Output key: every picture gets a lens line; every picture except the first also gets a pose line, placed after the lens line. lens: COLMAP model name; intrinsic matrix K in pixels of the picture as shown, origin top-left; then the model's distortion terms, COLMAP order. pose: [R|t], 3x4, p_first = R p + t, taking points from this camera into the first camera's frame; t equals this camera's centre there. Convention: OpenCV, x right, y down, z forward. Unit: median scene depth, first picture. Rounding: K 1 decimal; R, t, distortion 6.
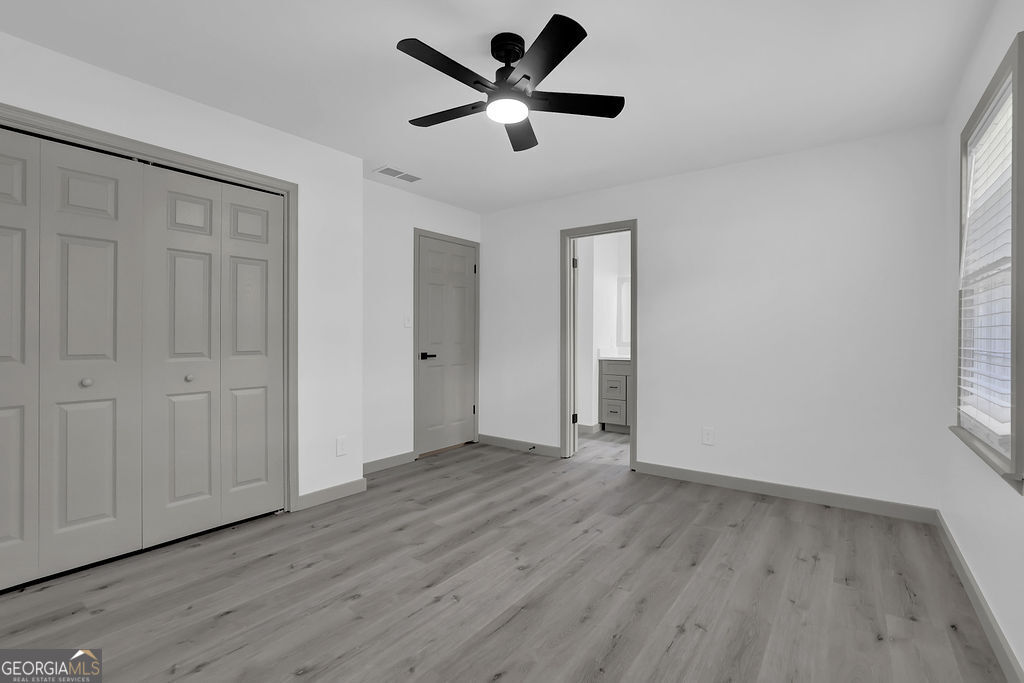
lens RADIAL K [[451.5, 0, 514.3], [0, 451.5, 337.8], [0, 0, 1]] dist [-0.045382, 0.018924]
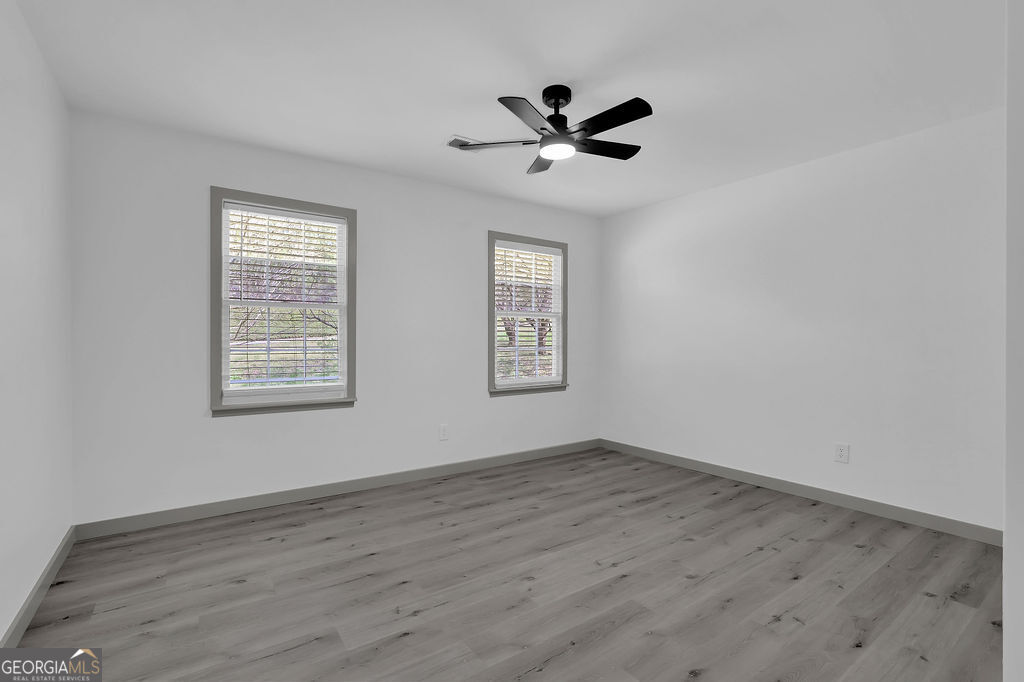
lens RADIAL K [[451.5, 0, 514.3], [0, 451.5, 337.3], [0, 0, 1]] dist [-0.045382, 0.018924]
pose [[-0.952576, -0.004825, 0.304262, -0.240943], [-0.004533, 0.999988, 0.001668, -0.010490], [-0.304267, 0.000209, -0.952587, 1.918168]]
